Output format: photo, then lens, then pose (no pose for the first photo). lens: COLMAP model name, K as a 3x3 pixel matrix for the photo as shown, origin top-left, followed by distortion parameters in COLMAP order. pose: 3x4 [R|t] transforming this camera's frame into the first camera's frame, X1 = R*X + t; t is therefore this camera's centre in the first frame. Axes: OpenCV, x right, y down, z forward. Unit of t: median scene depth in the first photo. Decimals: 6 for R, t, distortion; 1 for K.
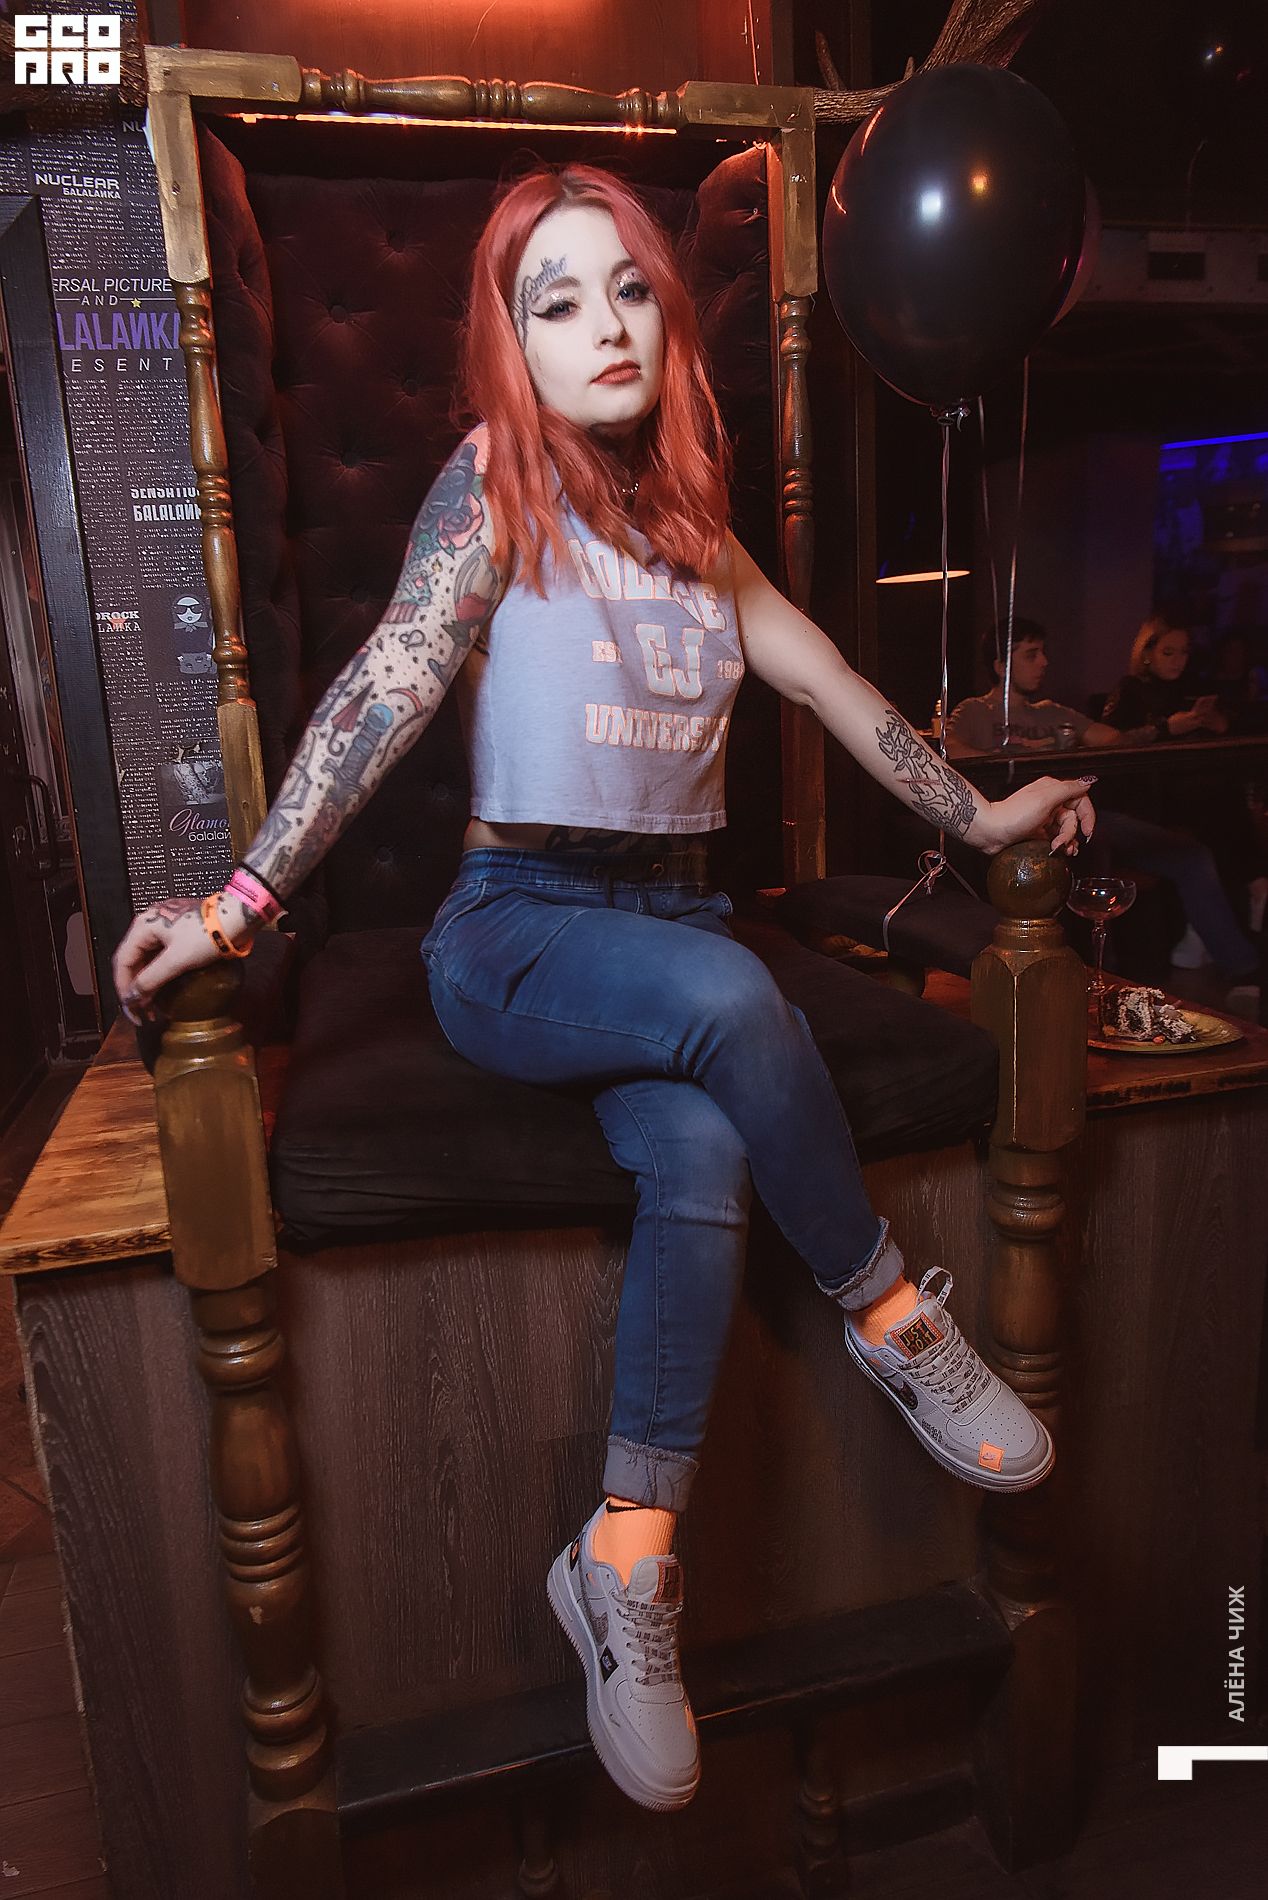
lens RADIAL K [[1273.3, 0, 603.1], [0, 1273.3, 950.1], [0, 0, 1]] dist [0.001350, 0.002336]
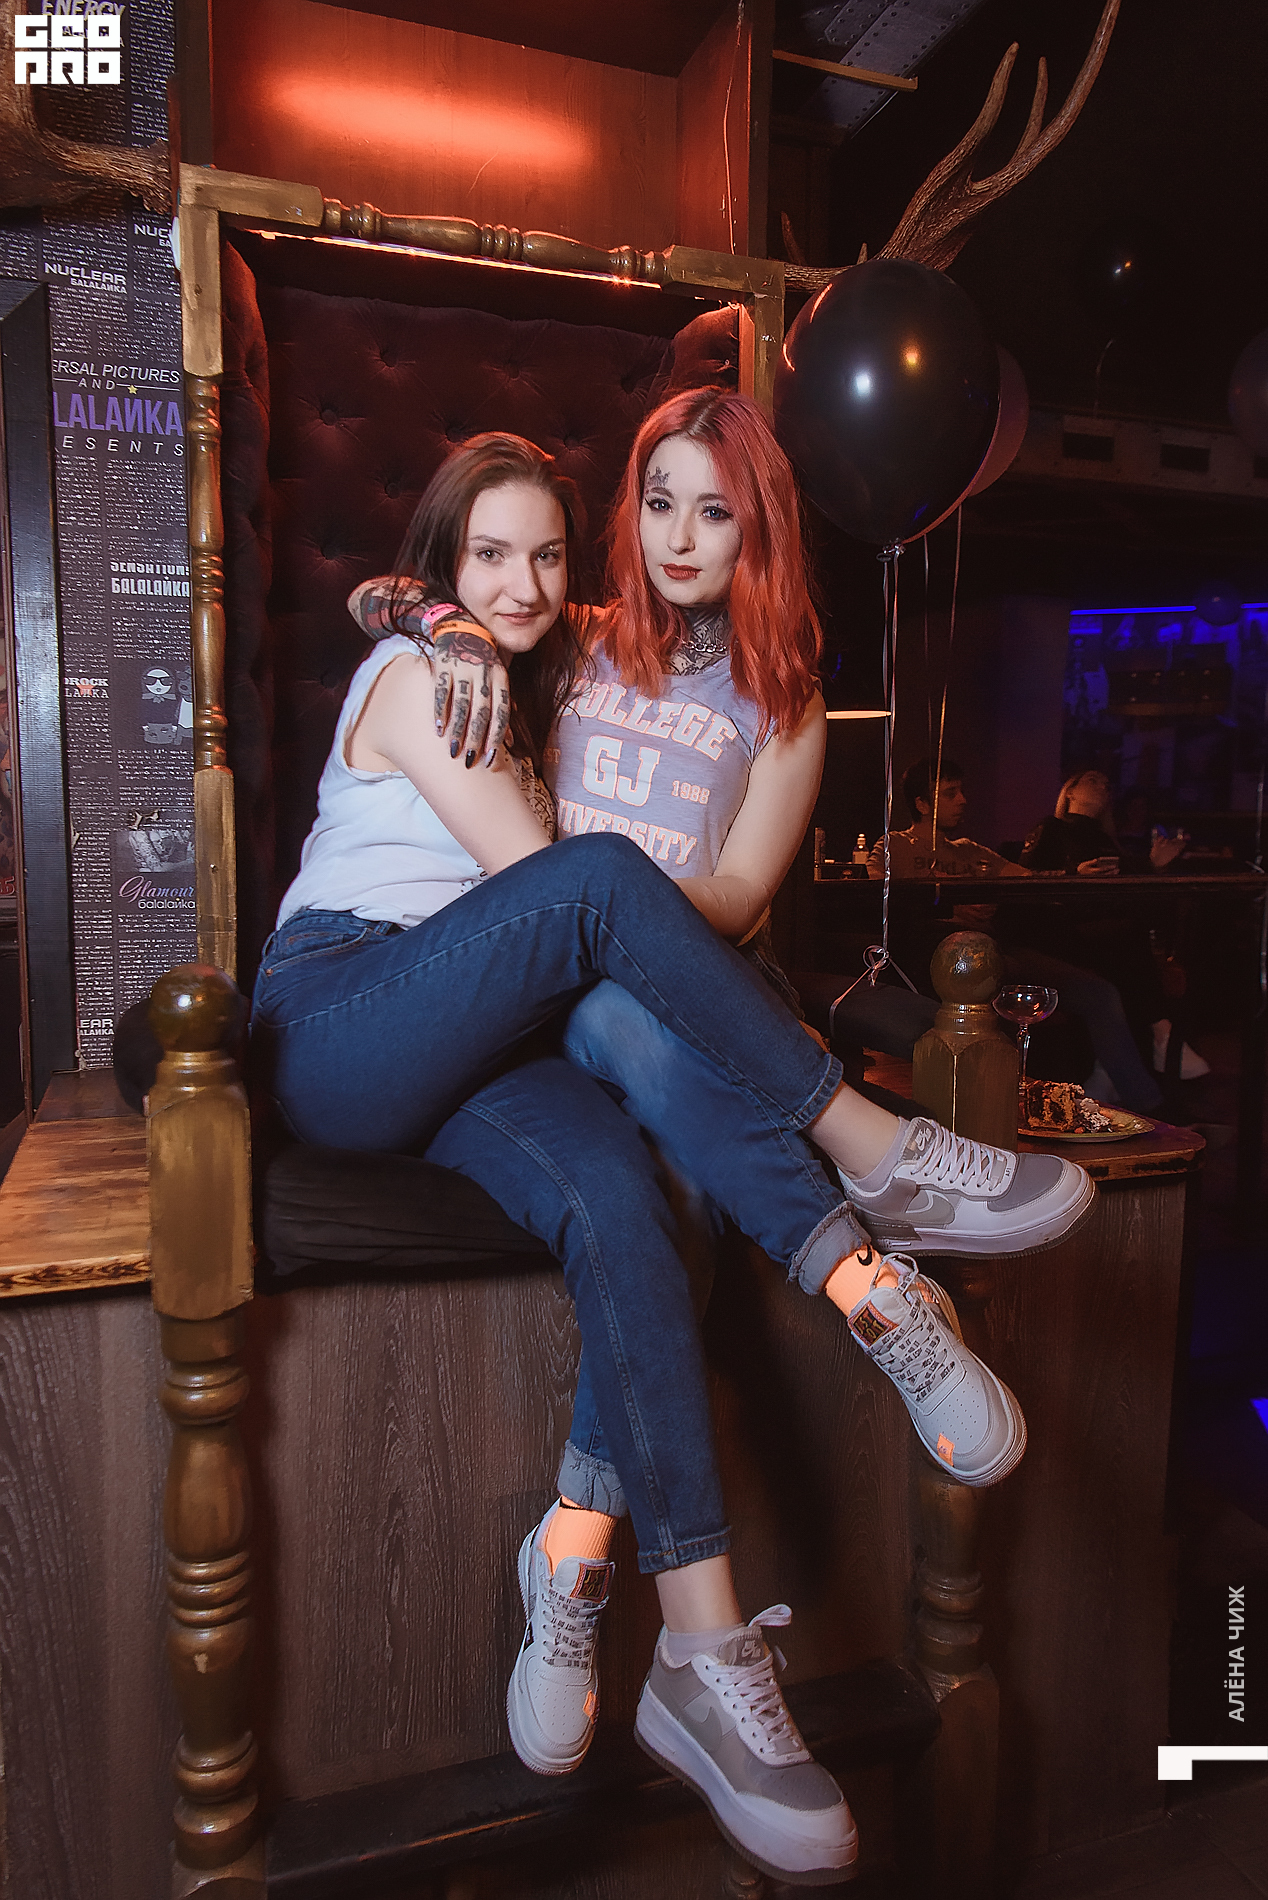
lens RADIAL K [[1326.9, 0, 634.0], [0, 1326.9, 950.0], [0, 0, 1]] dist [0.000730, -0.000216]
pose [[0.993999, 0.052083, 0.096193, -0.047713], [-0.042080, 0.993767, -0.103231, 0.046544], [-0.100970, 0.098564, 0.989995, -0.076306]]
